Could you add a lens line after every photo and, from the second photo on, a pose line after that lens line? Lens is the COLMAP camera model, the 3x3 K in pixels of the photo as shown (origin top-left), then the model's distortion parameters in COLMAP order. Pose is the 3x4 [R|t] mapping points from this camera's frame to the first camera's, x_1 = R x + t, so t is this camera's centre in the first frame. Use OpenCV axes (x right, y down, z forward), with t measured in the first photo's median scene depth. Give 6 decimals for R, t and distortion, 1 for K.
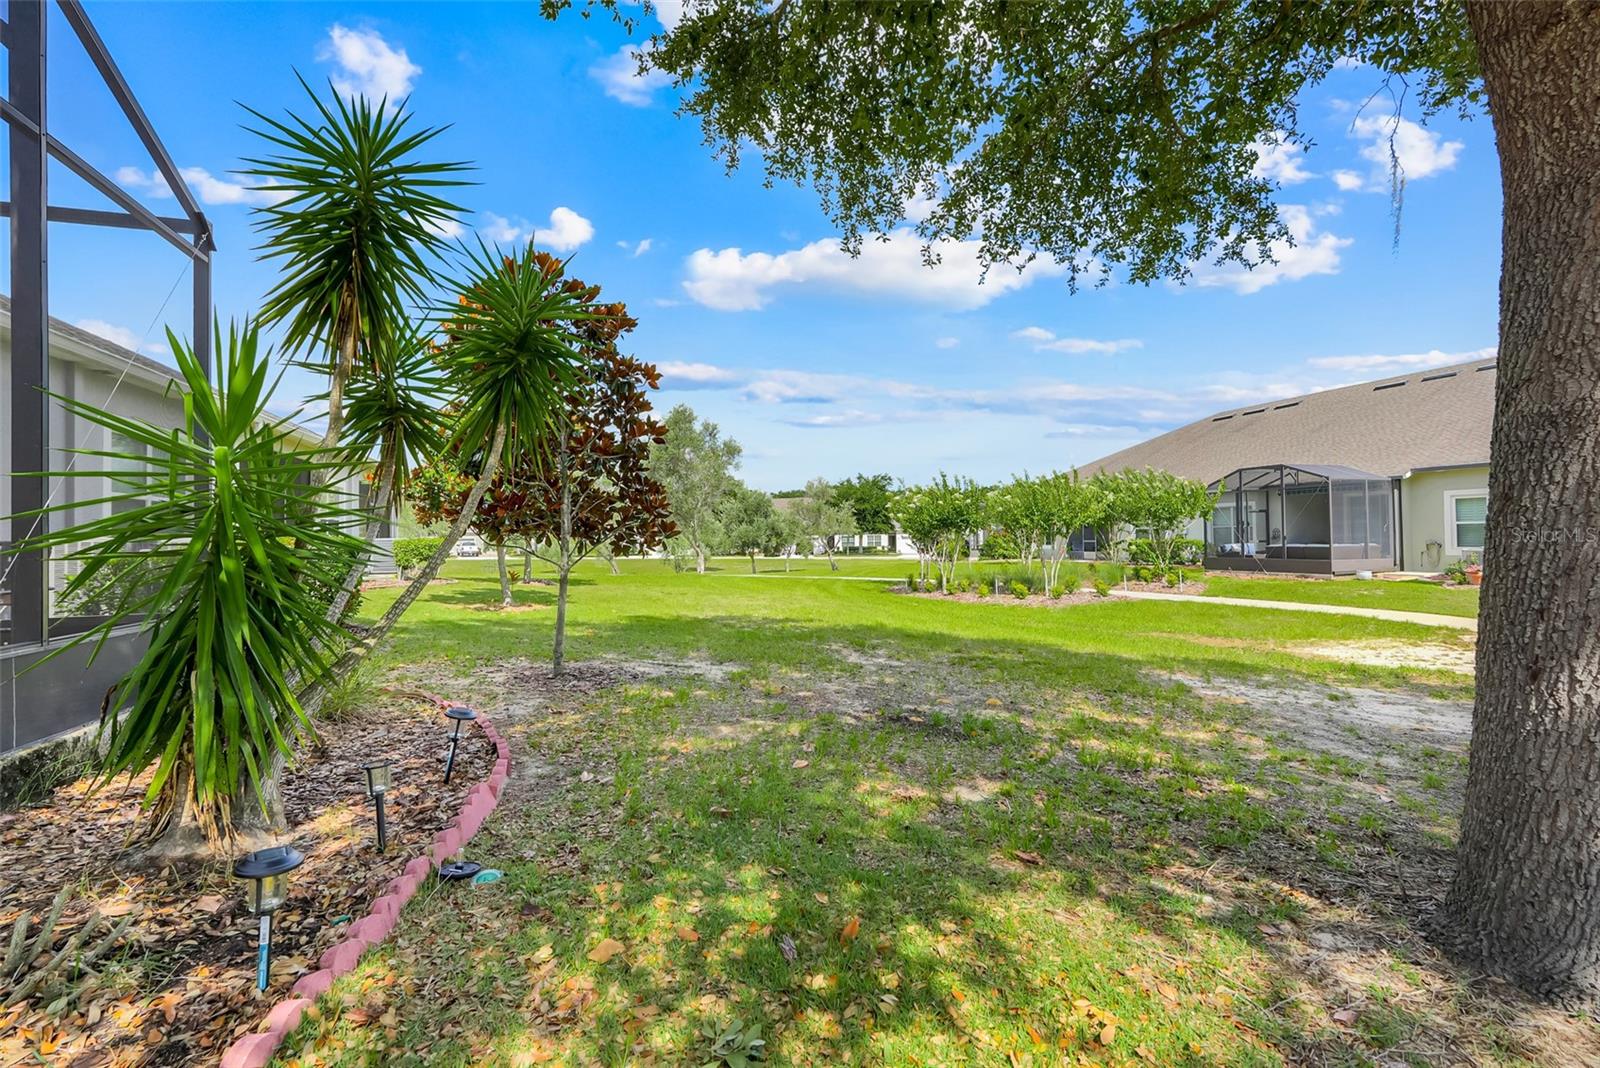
lens RADIAL K [[711.1, 0, 801.6], [0, 711.1, 541.8], [0, 0, 1]] dist [-0.019934, 0.011144]
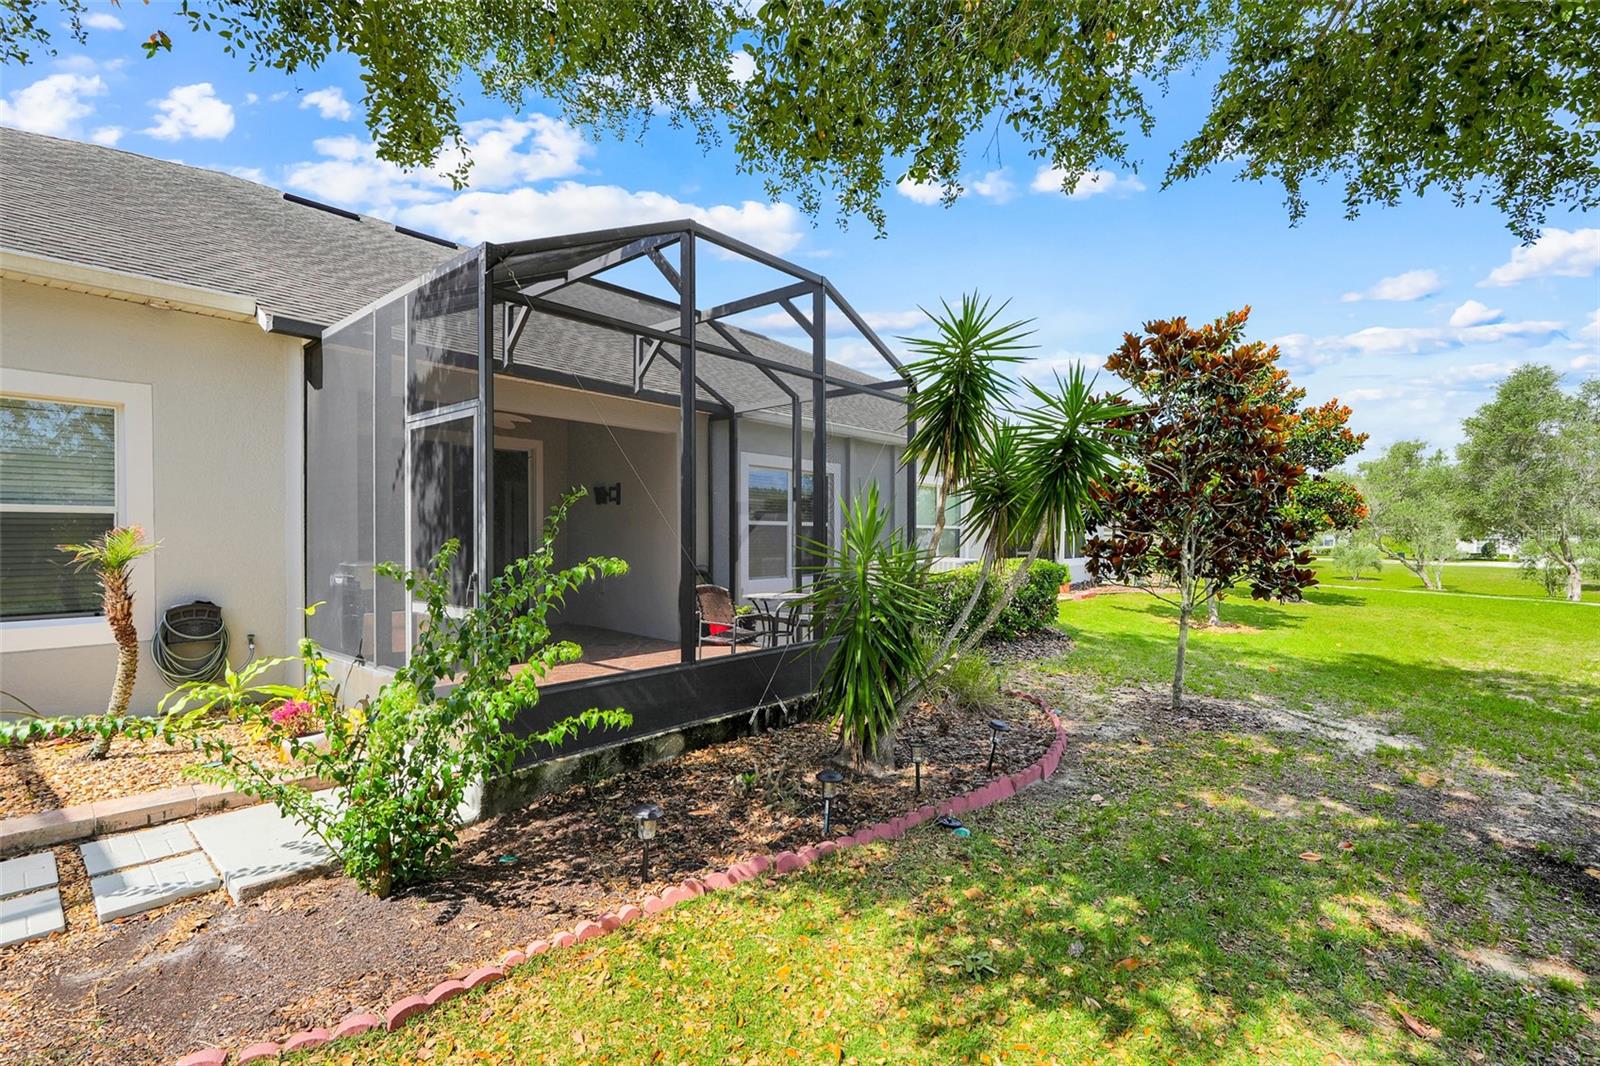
lens RADIAL K [[711.1, 0, 801.6], [0, 711.1, 540.8], [0, 0, 1]] dist [-0.019934, 0.011144]
pose [[0.549844, 0.008796, -0.835221, 0.545791], [-0.011147, 0.999933, 0.003192, -0.145007], [0.835193, 0.007555, 0.549906, -0.144663]]
